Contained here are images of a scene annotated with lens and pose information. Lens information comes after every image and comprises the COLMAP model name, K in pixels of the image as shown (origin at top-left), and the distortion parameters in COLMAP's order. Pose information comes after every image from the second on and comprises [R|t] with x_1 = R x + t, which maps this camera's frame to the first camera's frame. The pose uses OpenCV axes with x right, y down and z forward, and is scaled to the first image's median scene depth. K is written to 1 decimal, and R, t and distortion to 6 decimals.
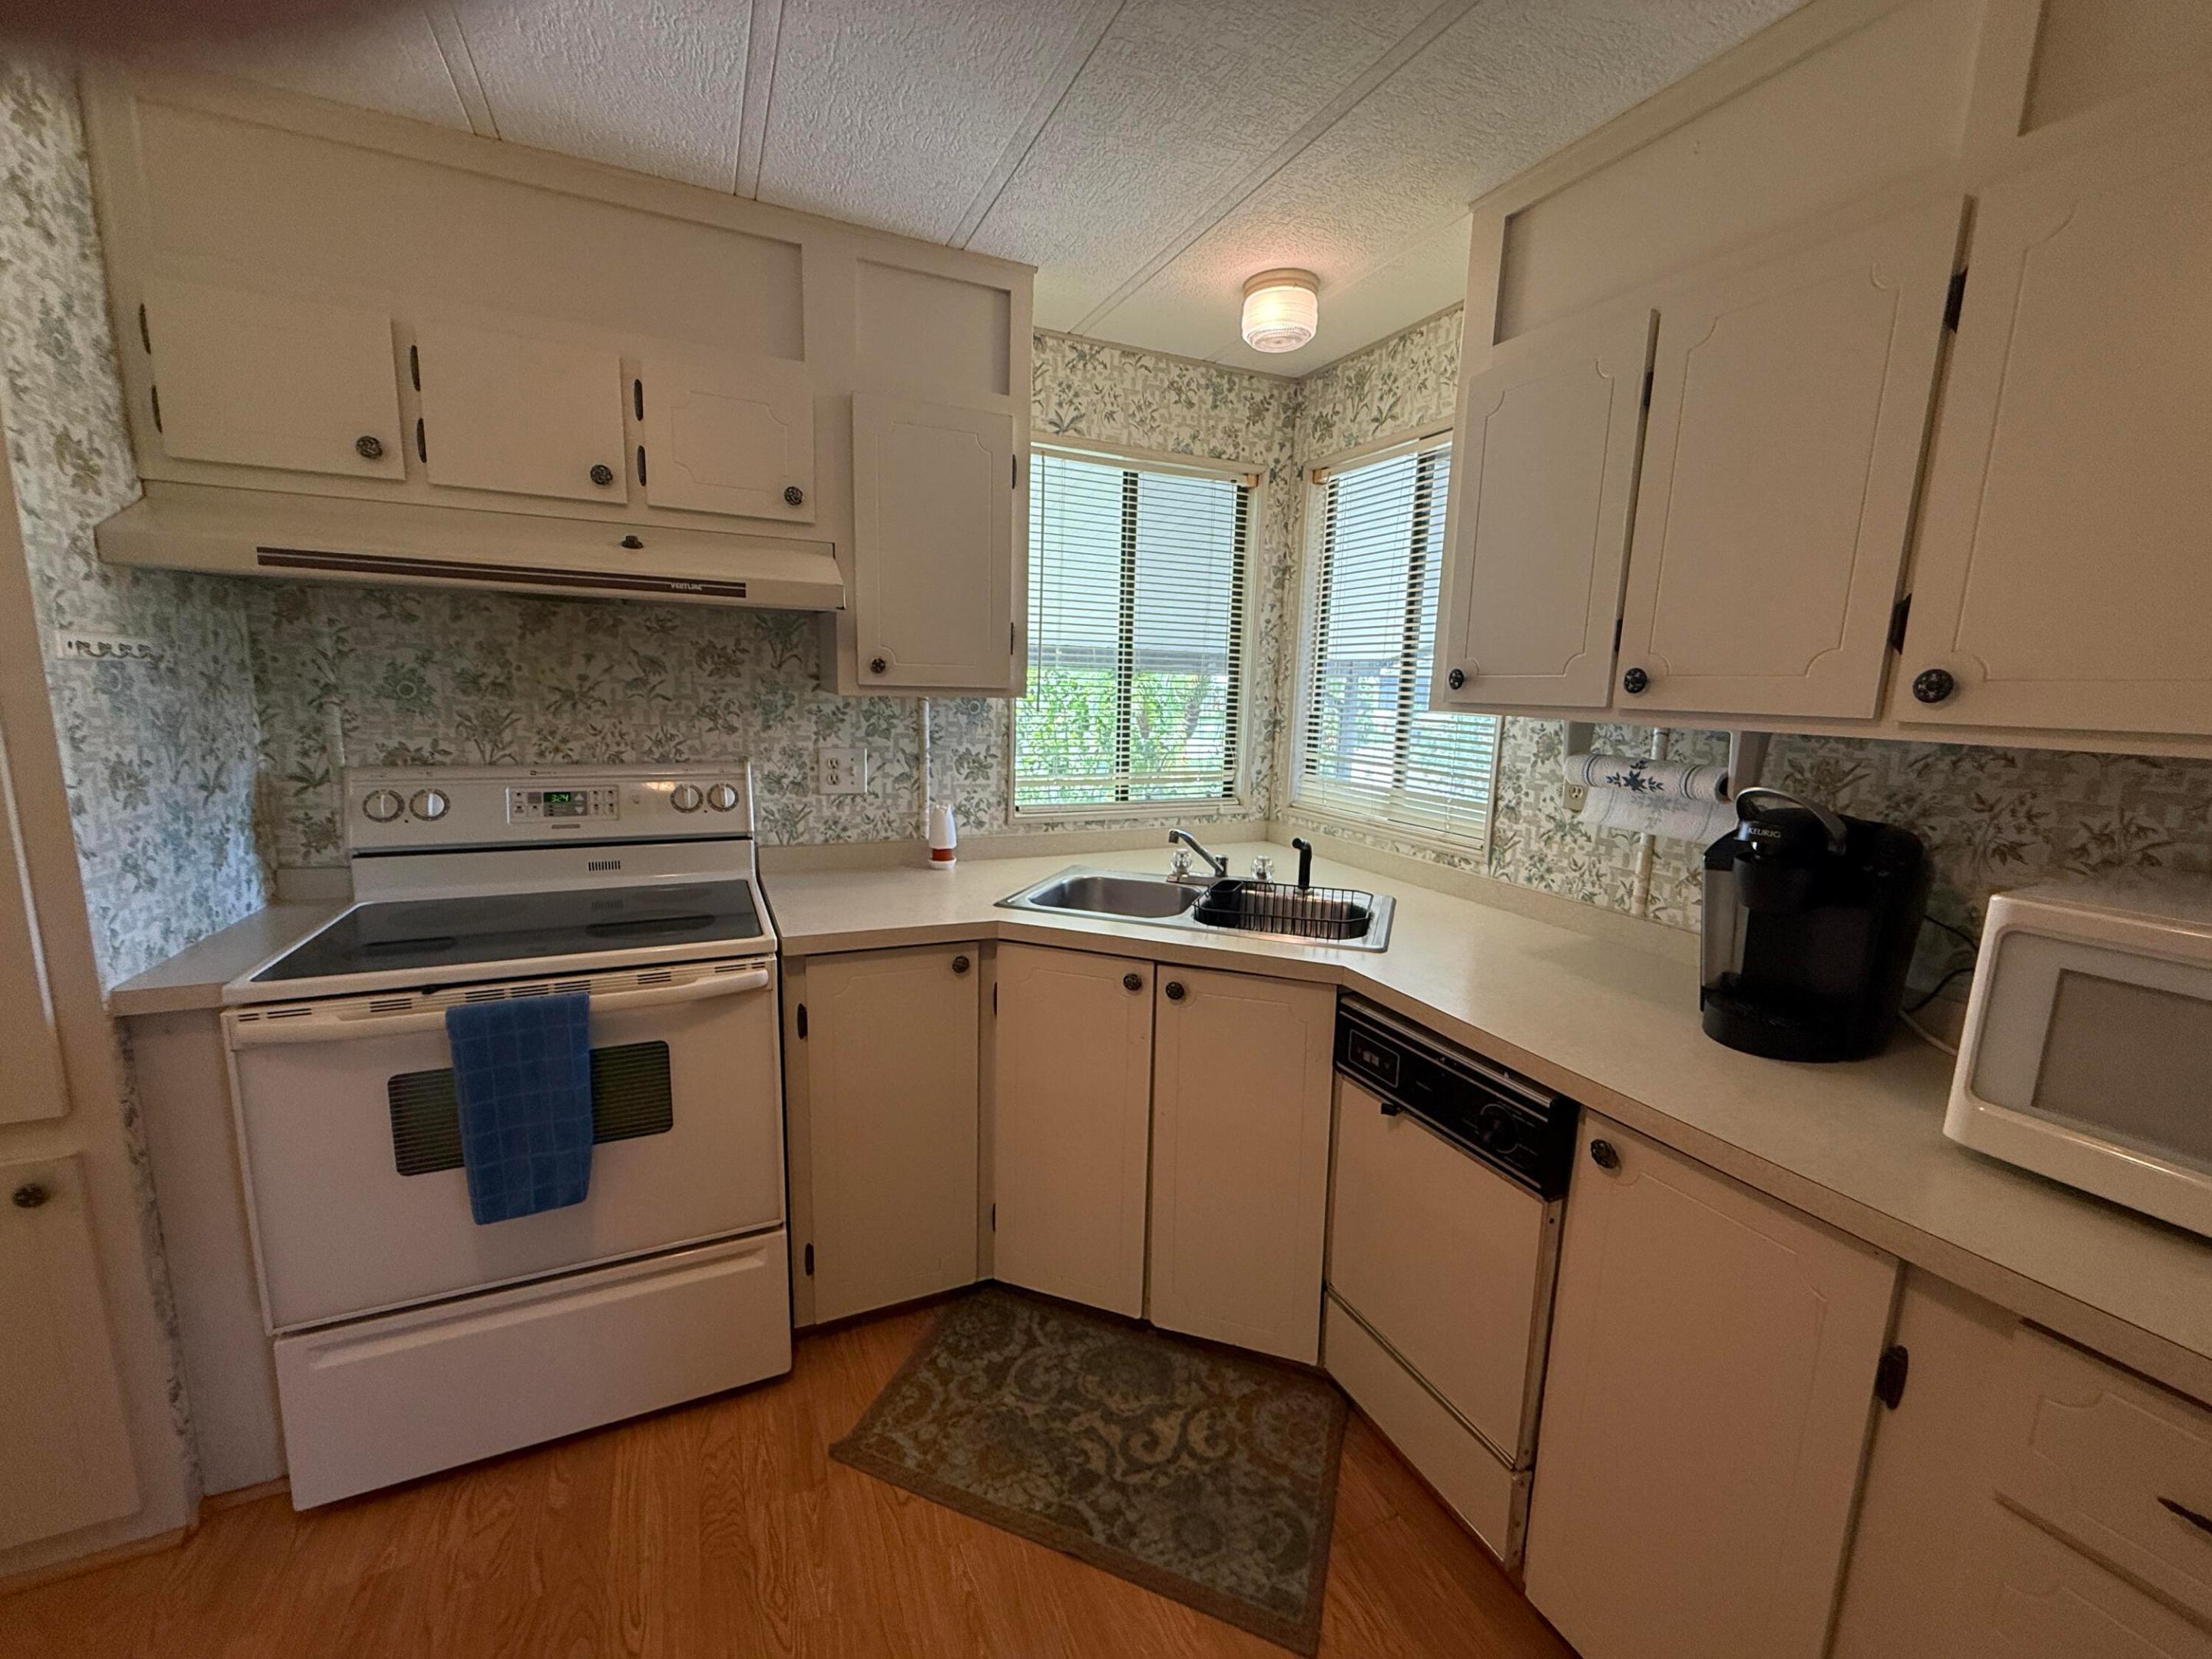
lens RADIAL K [[882.1, 0, 1103.9], [0, 882.1, 831.9], [0, 0, 1]] dist [-0.000287, 0.000302]
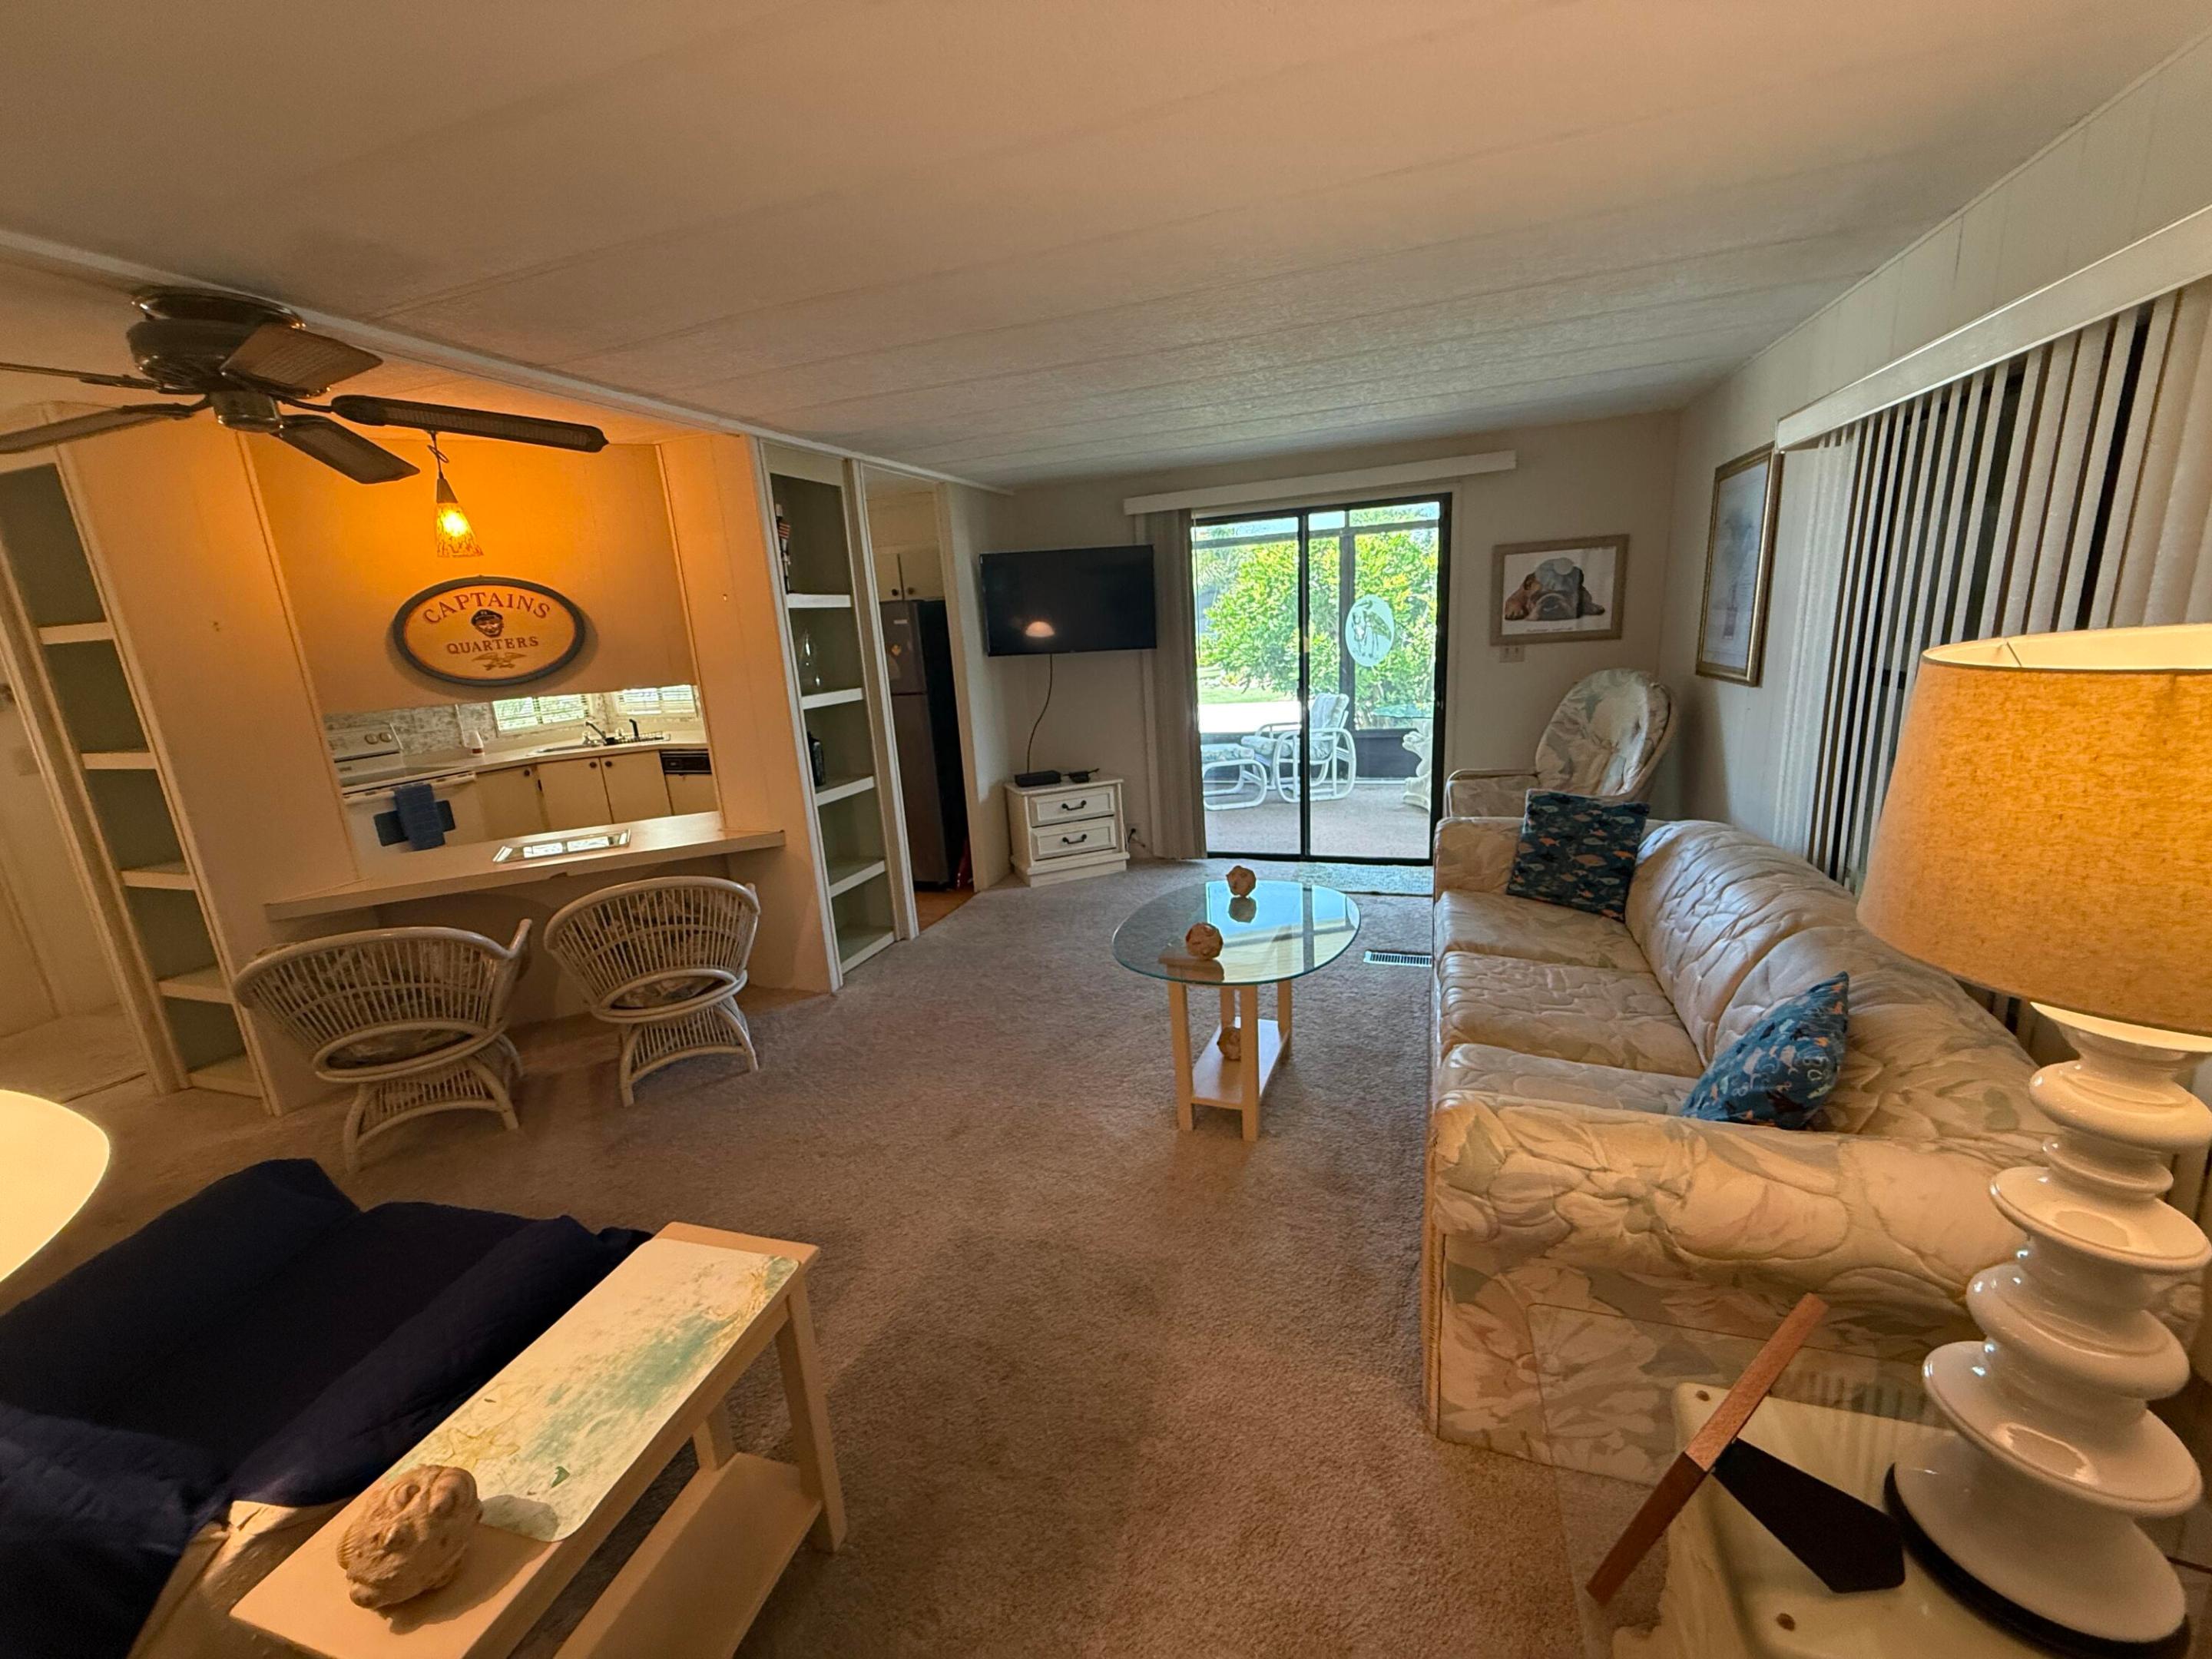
lens RADIAL K [[882.1, 0, 1103.9], [0, 882.1, 831.9], [0, 0, 1]] dist [-0.000287, 0.000302]
pose [[0.688479, -0.238082, 0.685065, -0.782399], [0.202017, 0.970153, 0.134136, 0.290362], [-0.696553, 0.046044, 0.716026, -2.147936]]
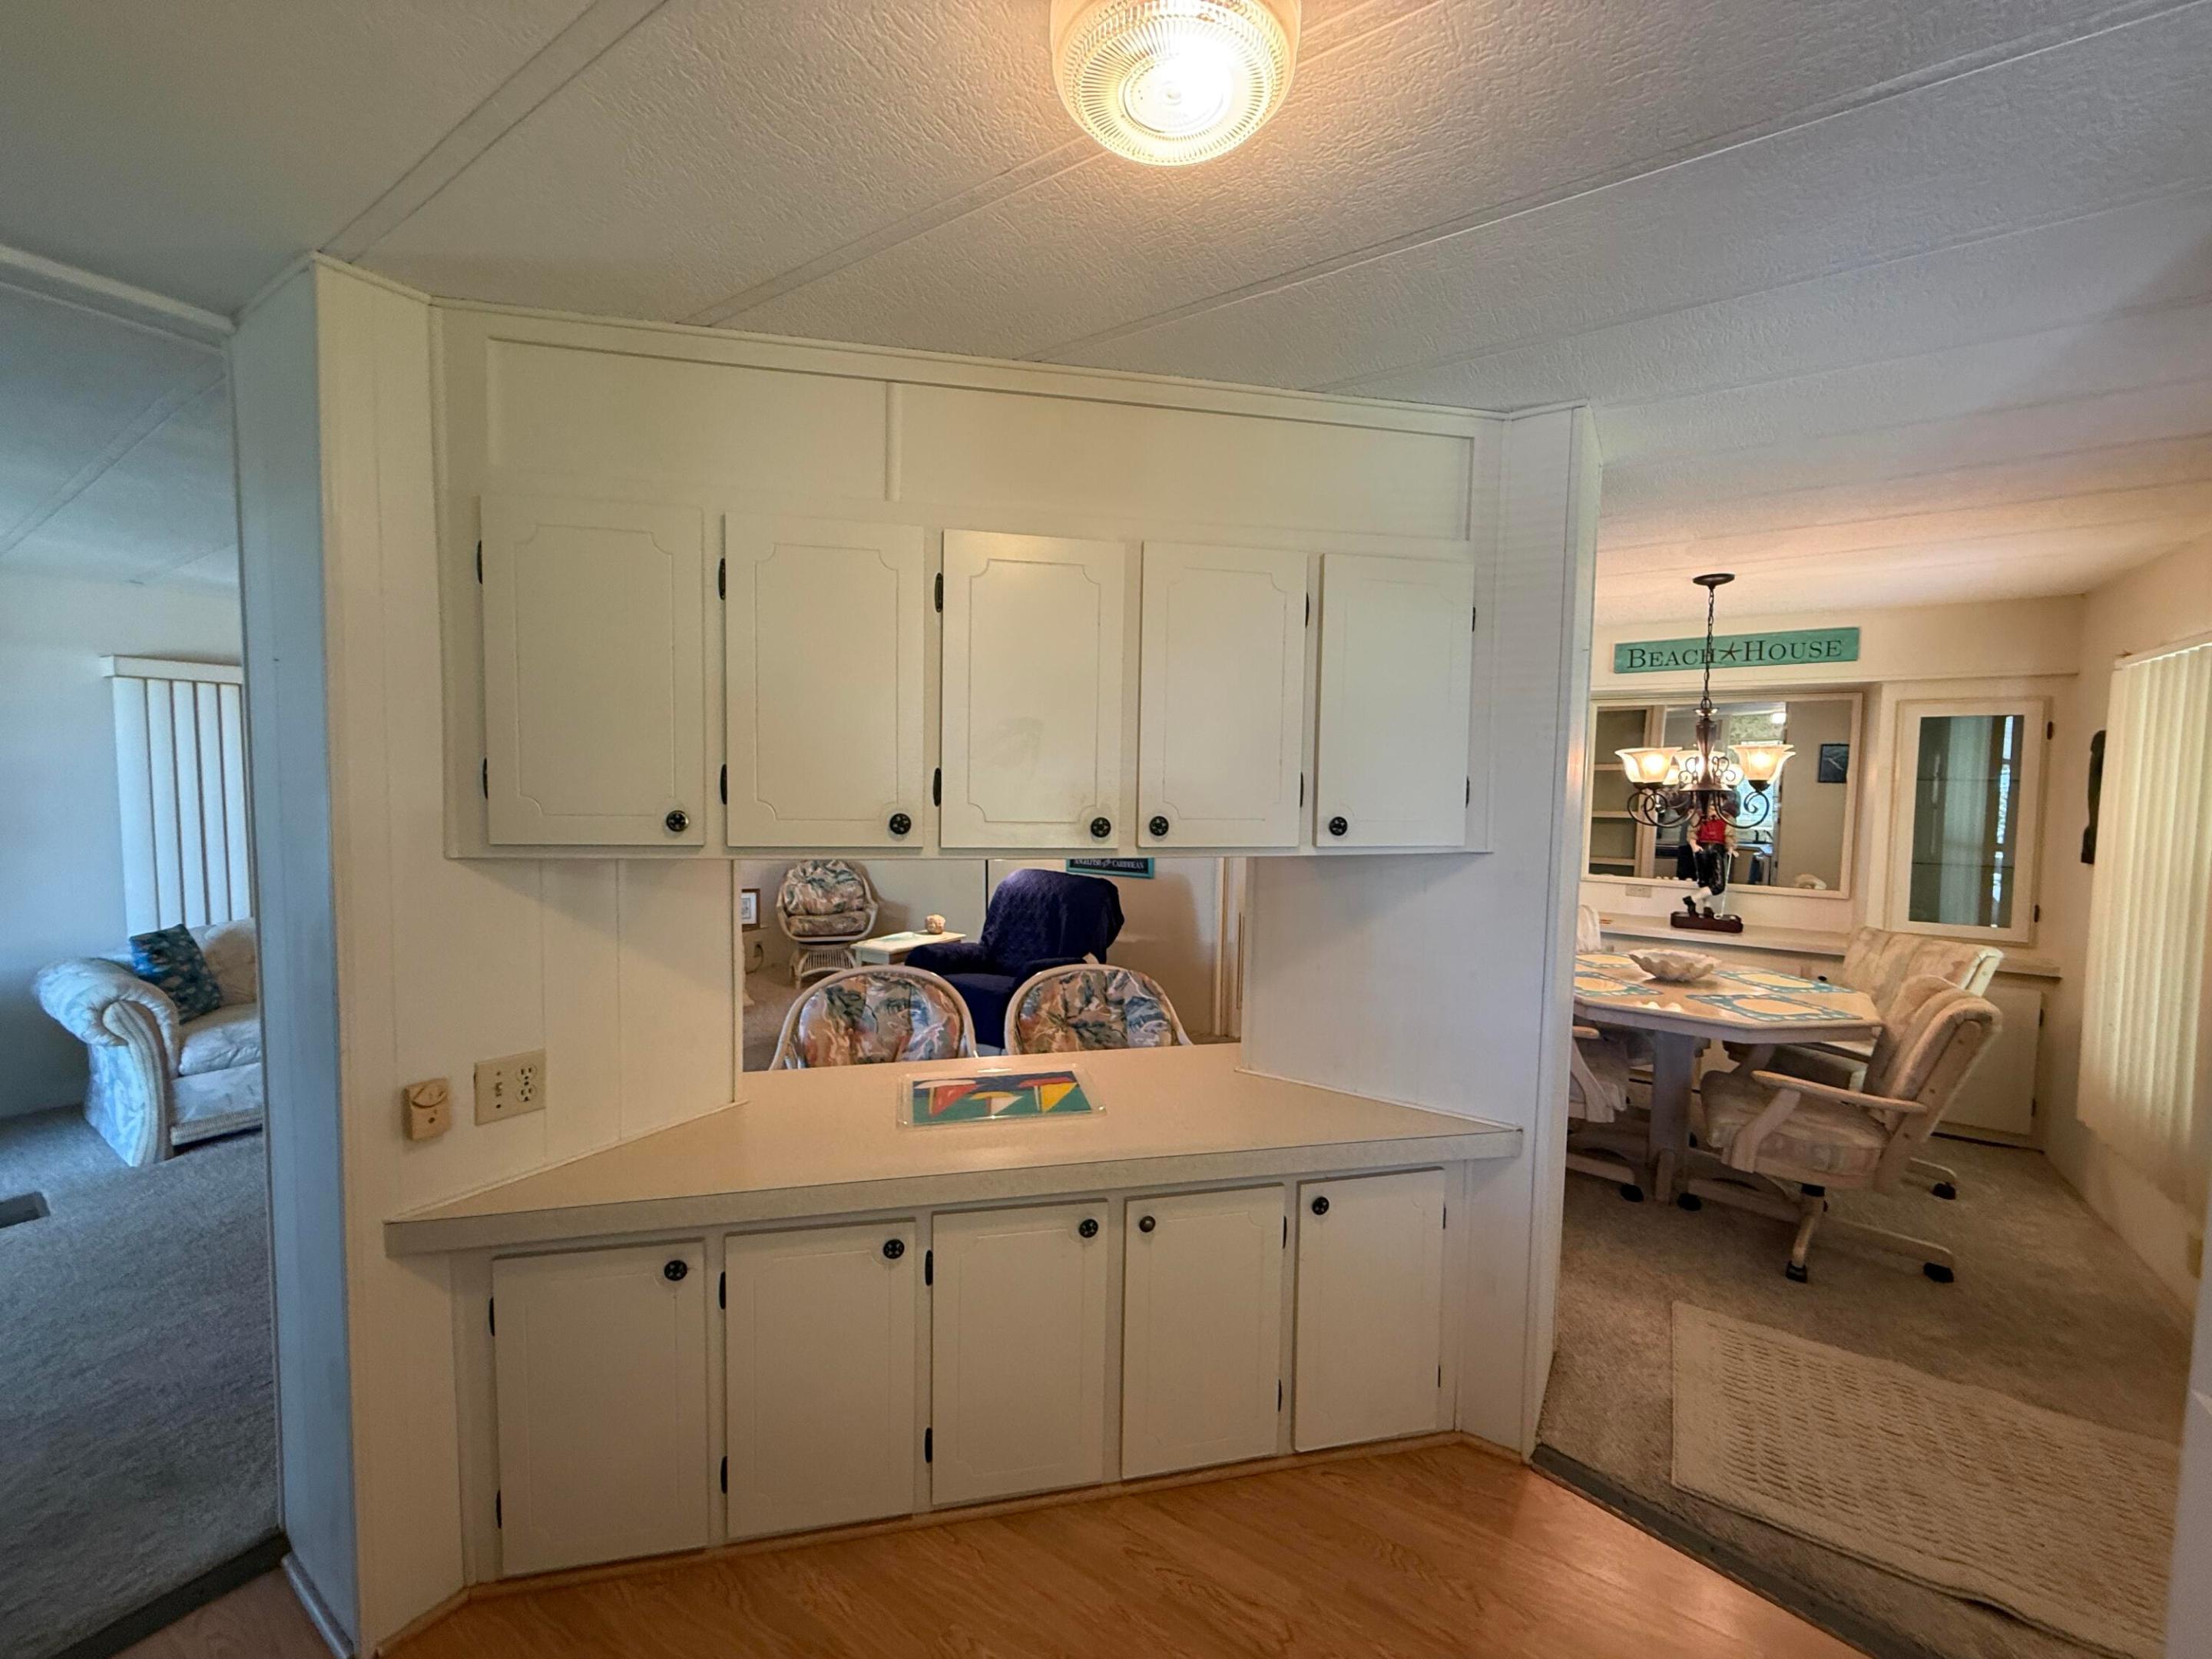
lens RADIAL K [[882.1, 0, 1103.9], [0, 882.1, 831.9], [0, 0, 1]] dist [-0.000287, 0.000302]
pose [[-0.848690, -0.008259, -0.528827, 0.072540], [-0.127546, 0.973564, 0.189488, -0.145095], [0.513282, 0.228266, -0.827307, 0.554169]]
